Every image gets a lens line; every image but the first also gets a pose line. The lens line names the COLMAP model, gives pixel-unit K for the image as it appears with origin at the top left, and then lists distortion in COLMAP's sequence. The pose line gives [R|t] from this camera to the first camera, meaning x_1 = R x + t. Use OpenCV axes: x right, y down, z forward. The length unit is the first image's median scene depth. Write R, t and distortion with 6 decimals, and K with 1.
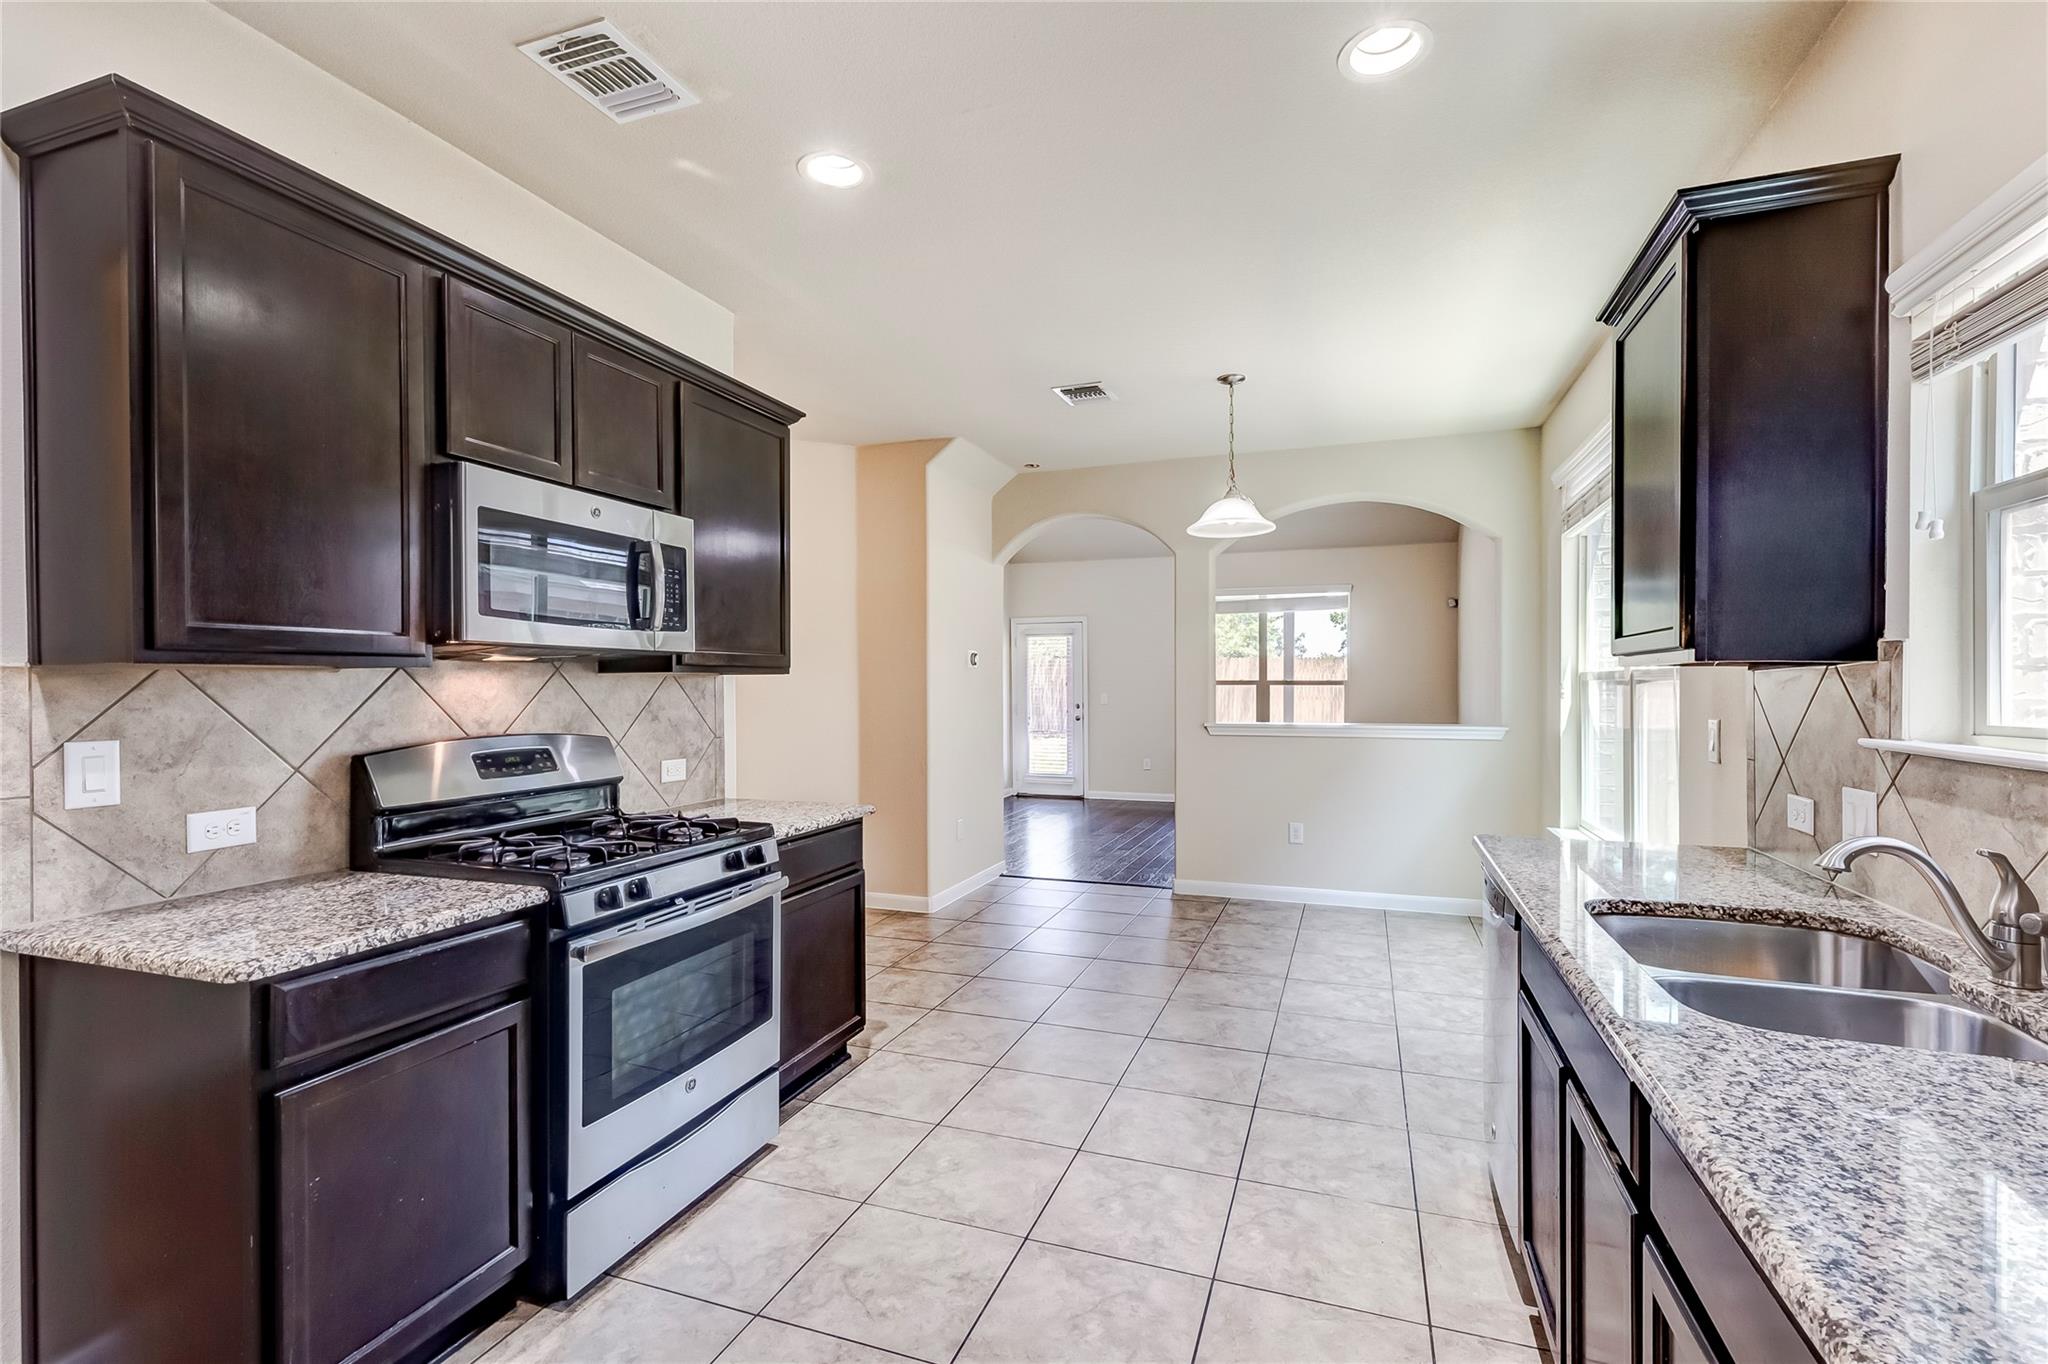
lens RADIAL K [[922.2, 0, 1029.3], [0, 922.2, 690.5], [0, 0, 1]] dist [0.008445, -0.001614]
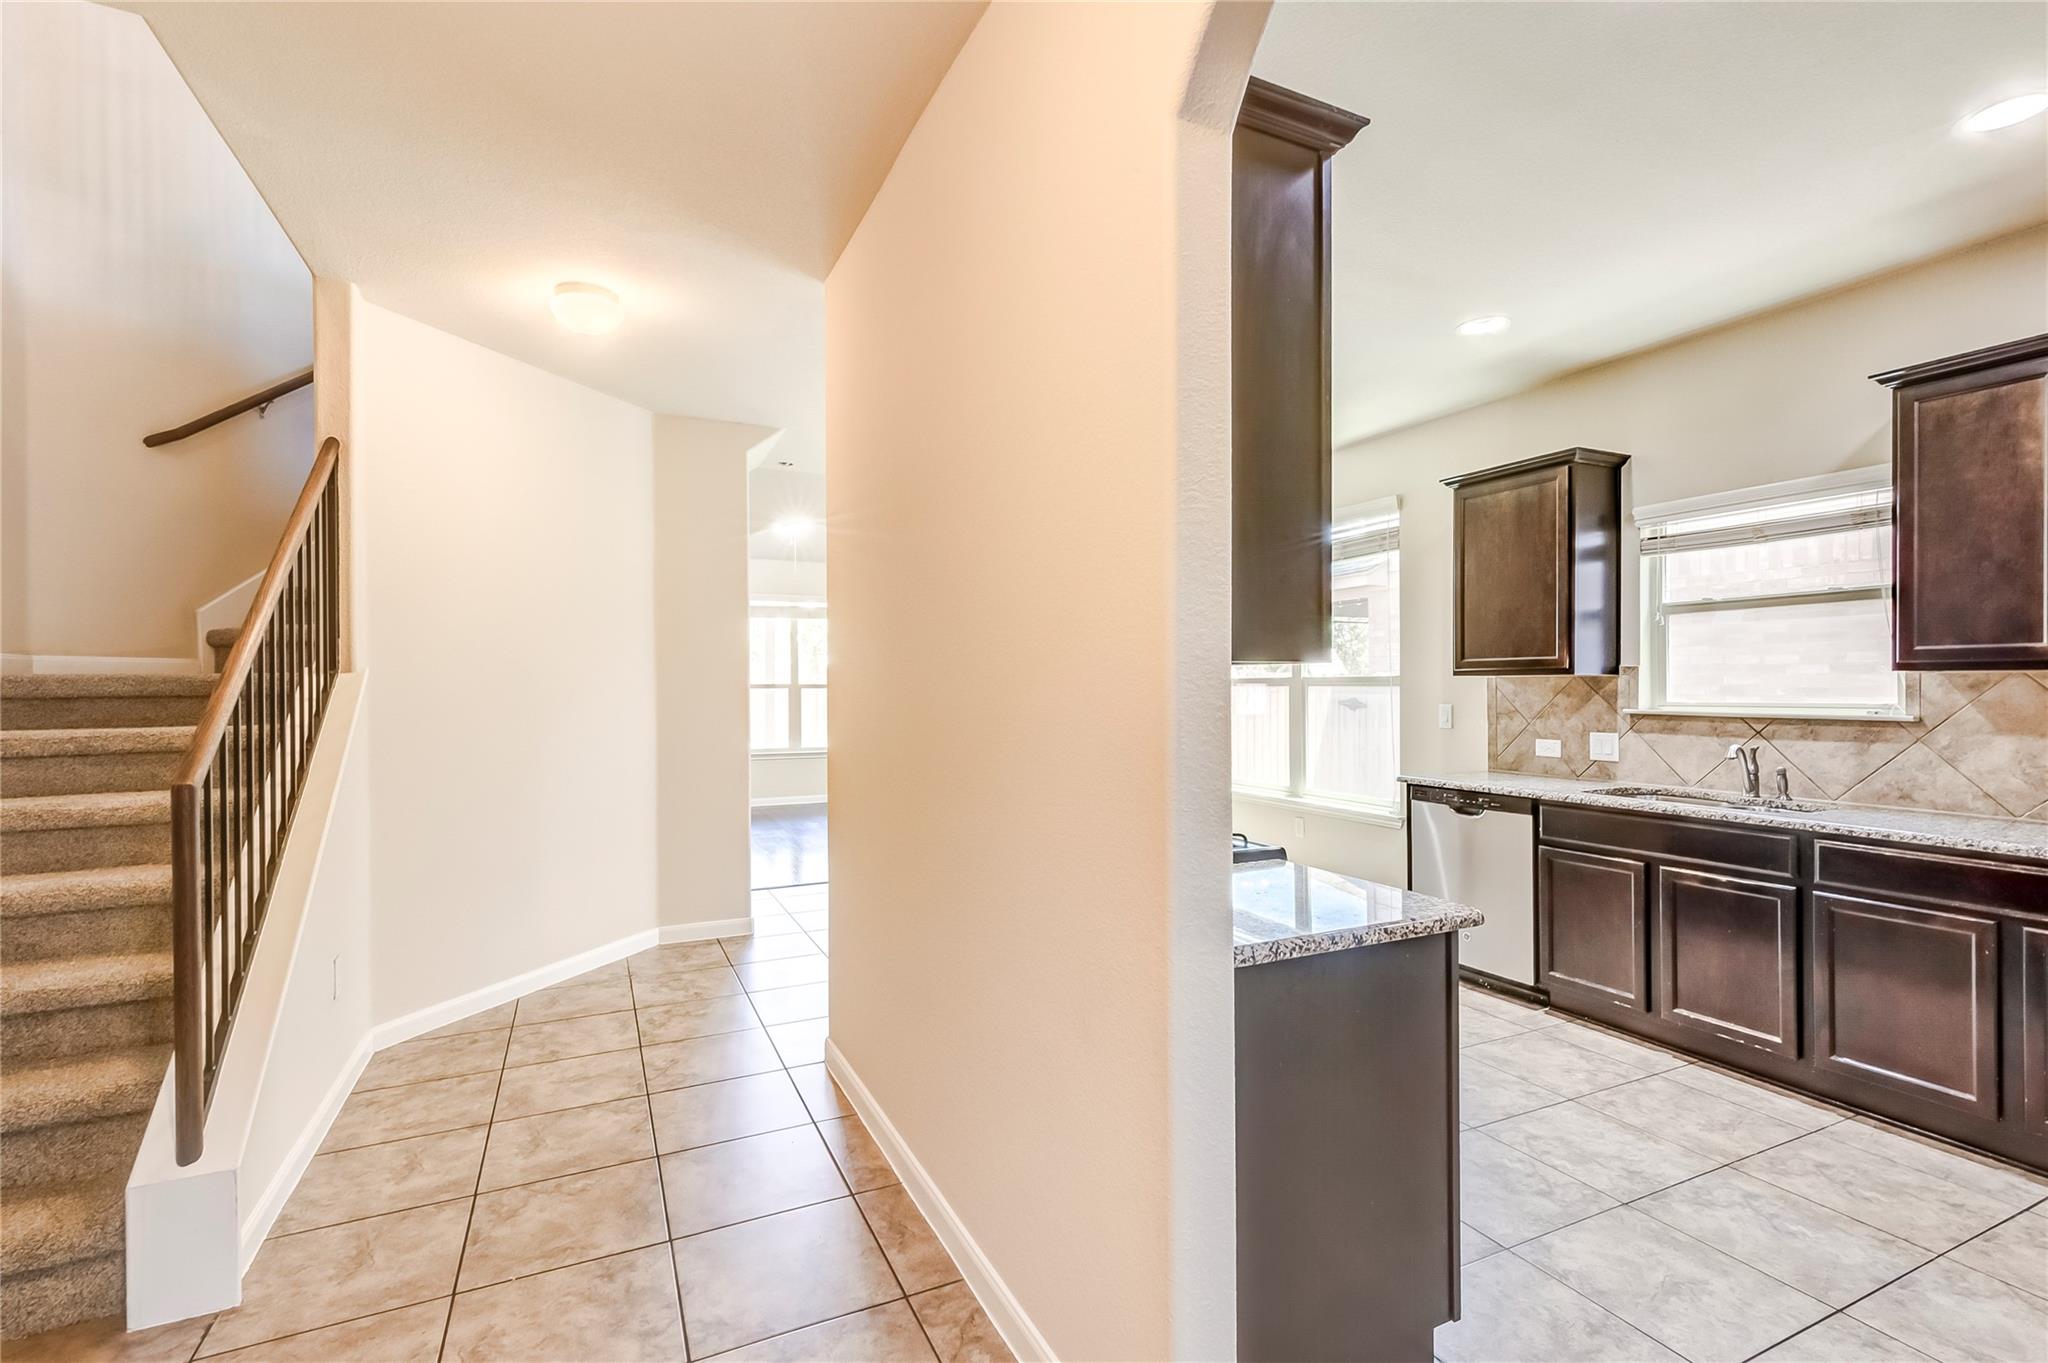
lens RADIAL K [[922.2, 0, 1023.8], [0, 922.2, 689.2], [0, 0, 1]] dist [0.008445, -0.001614]
pose [[0.708501, -0.003411, 0.705701, -0.991383], [0.007499, 0.999968, -0.002695, -0.001304], [-0.705670, 0.007202, 0.708504, 0.249059]]
